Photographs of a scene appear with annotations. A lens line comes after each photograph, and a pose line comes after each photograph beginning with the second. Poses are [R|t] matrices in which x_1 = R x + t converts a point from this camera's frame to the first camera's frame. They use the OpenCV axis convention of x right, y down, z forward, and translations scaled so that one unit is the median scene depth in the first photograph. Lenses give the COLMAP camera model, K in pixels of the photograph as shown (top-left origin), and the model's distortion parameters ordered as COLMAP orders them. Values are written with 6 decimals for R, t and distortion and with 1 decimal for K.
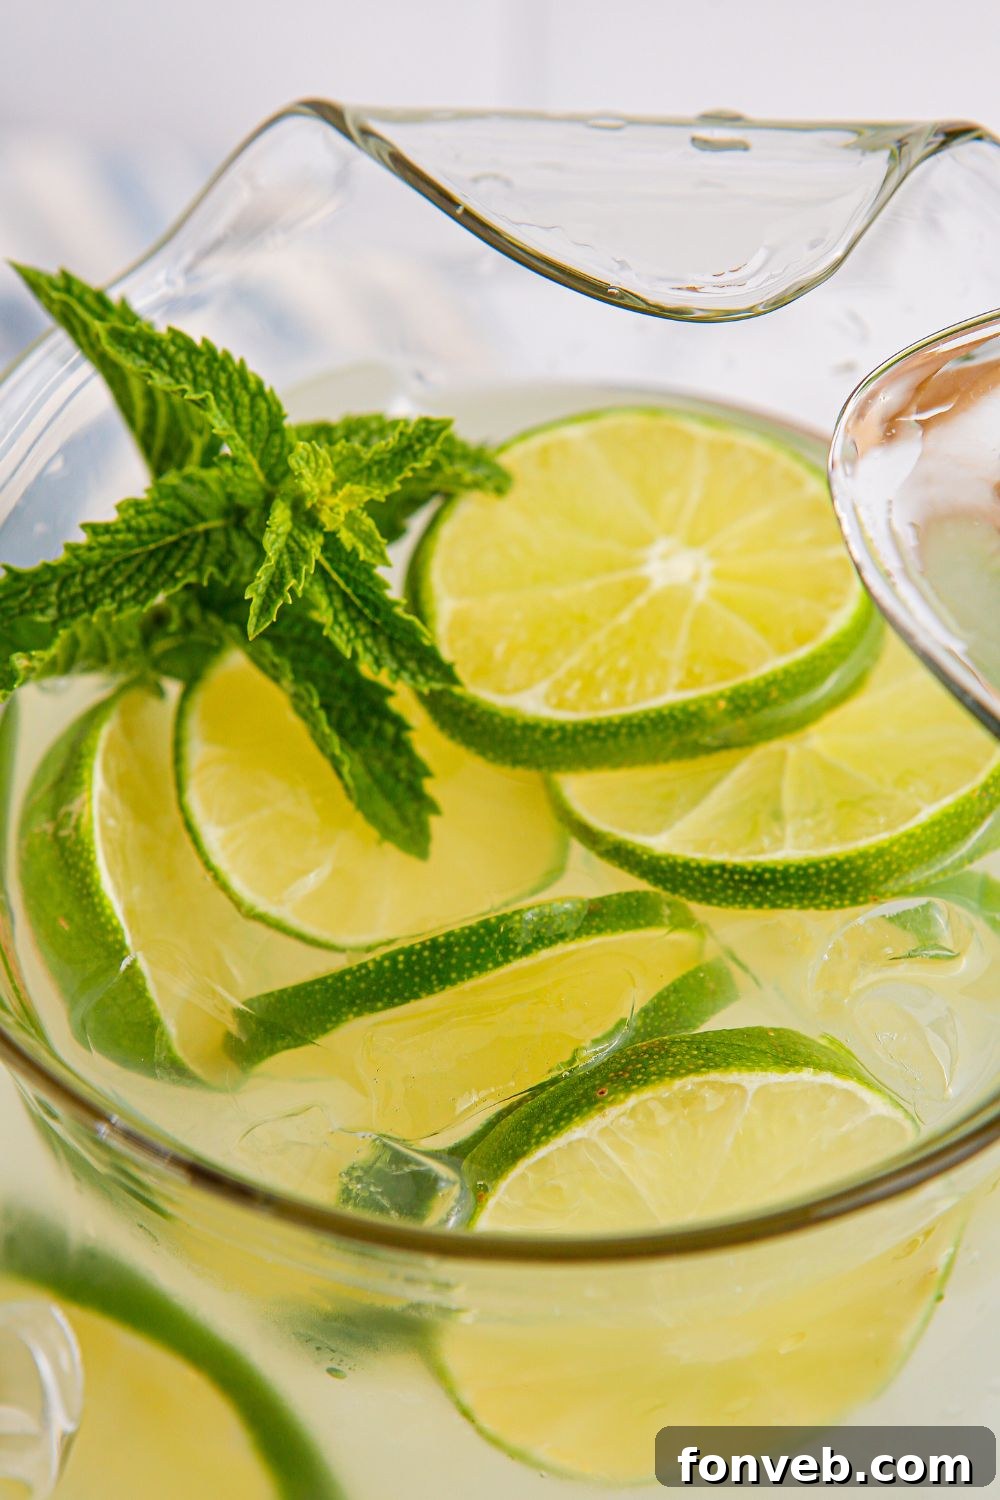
lens RADIAL K [[3218.6, 0, 500.0], [0, 3218.6, 750.0], [0, 0, 1]] dist [0.618472, -8.678636]
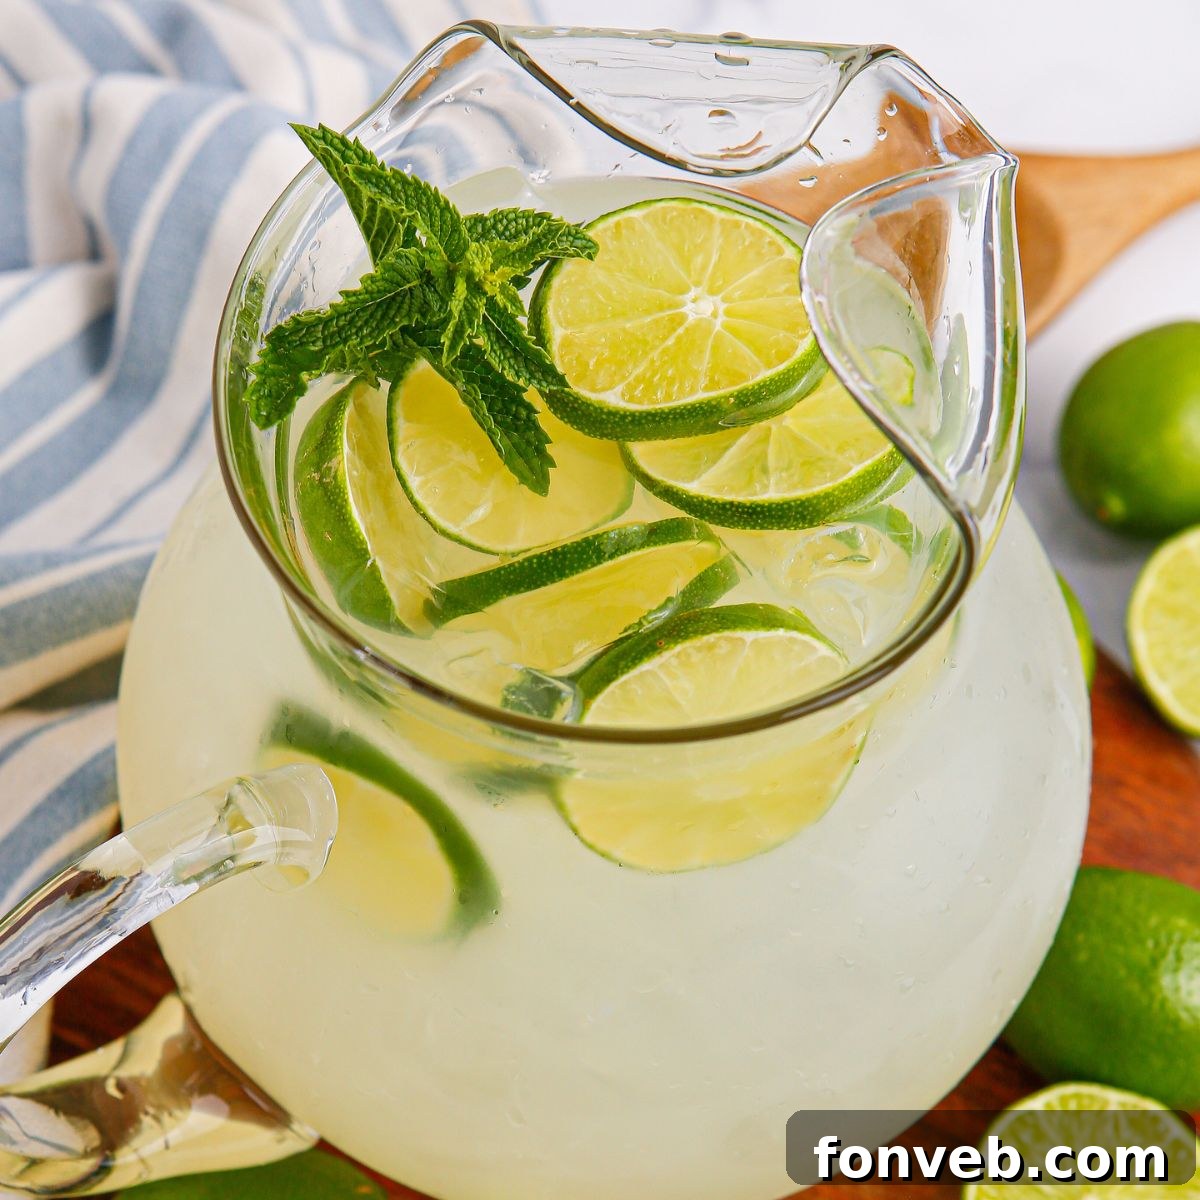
lens RADIAL K [[2983.5, 0, 600.0], [0, 2983.5, 600.0], [0, 0, 1]] dist [0.128060, -0.140953]
pose [[0.999313, 0.000116, 0.037072, -0.053163], [-0.004372, 0.993386, 0.114741, -0.087630], [-0.036813, -0.114824, 0.992703, -0.498058]]
